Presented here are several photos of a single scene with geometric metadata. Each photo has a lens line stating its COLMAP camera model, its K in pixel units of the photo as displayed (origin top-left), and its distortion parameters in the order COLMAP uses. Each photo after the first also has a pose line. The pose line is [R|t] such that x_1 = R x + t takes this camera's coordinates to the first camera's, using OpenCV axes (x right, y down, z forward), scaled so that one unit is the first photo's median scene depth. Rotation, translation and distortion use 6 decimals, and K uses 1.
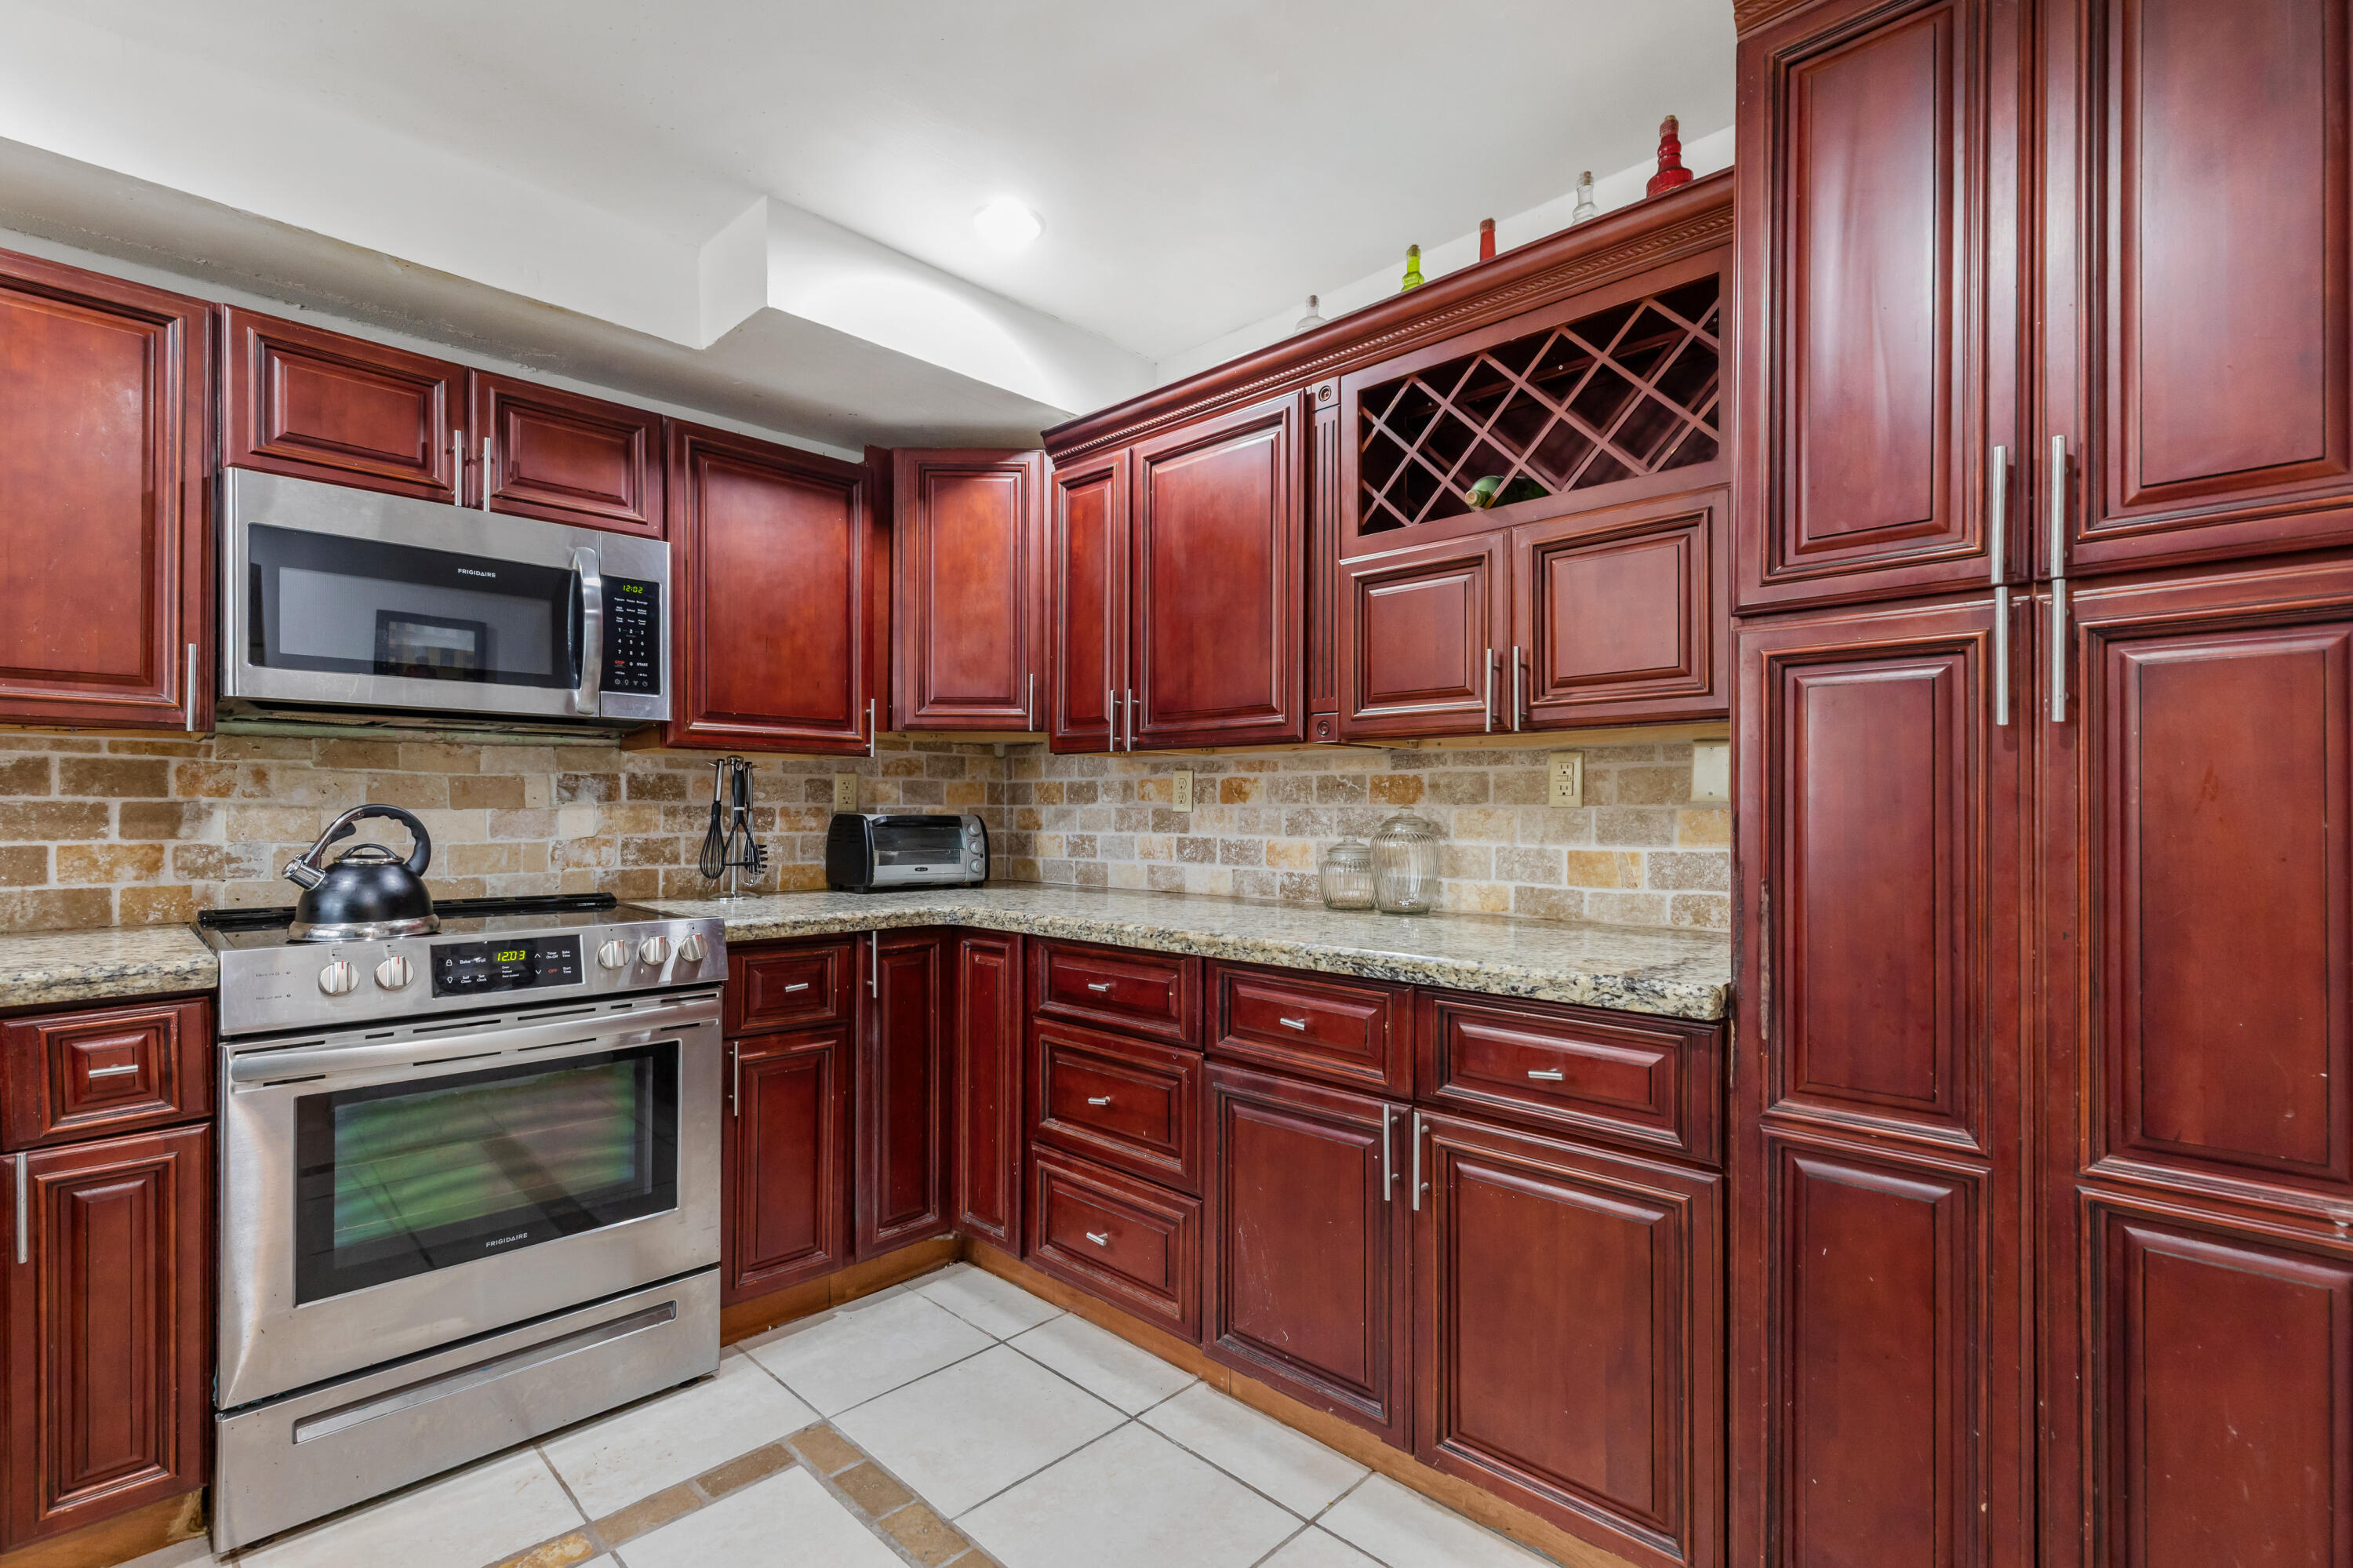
lens RADIAL K [[1063.3, 0, 1149.6], [0, 1063.3, 807.6], [0, 0, 1]] dist [0.004168, -0.000629]
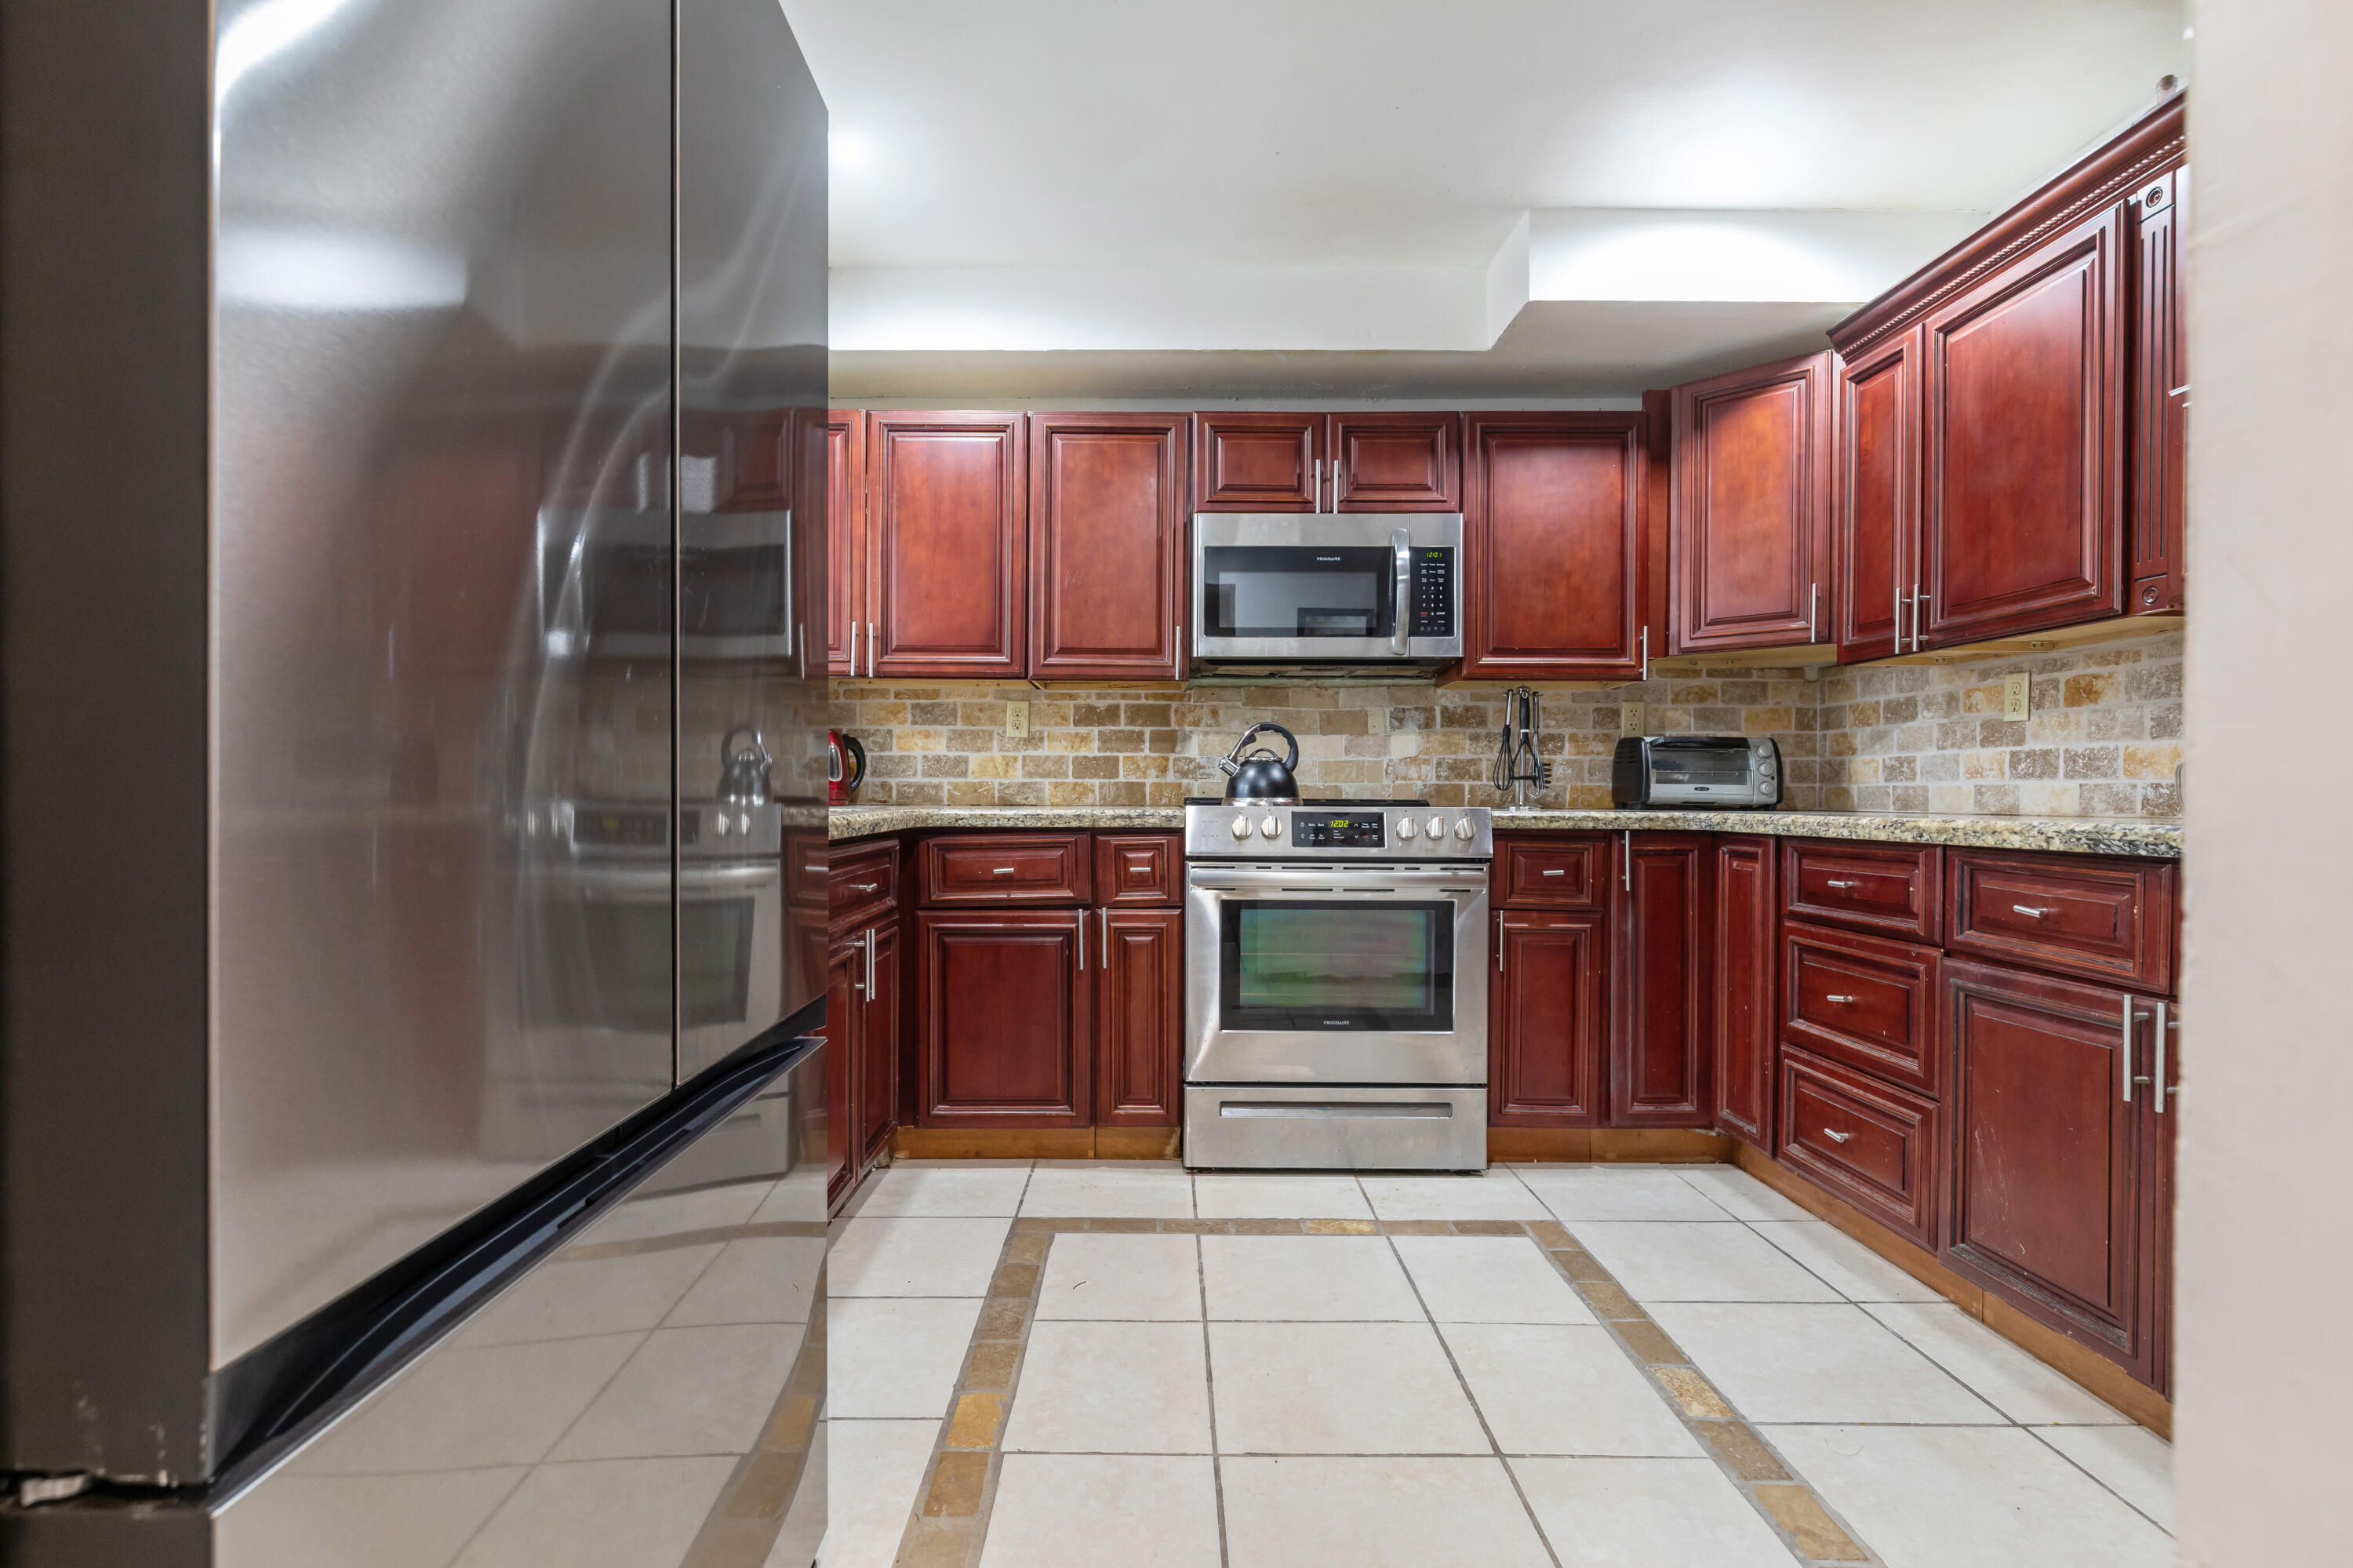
lens RADIAL K [[1100.5, 0, 1148.3], [0, 1100.5, 811.2], [0, 0, 1]] dist [0.001977, -0.000910]
pose [[0.702721, 0.015405, -0.711299, 0.216580], [-0.002458, 0.999812, 0.019224, 0.077350], [0.711461, -0.011761, 0.702627, -0.174412]]
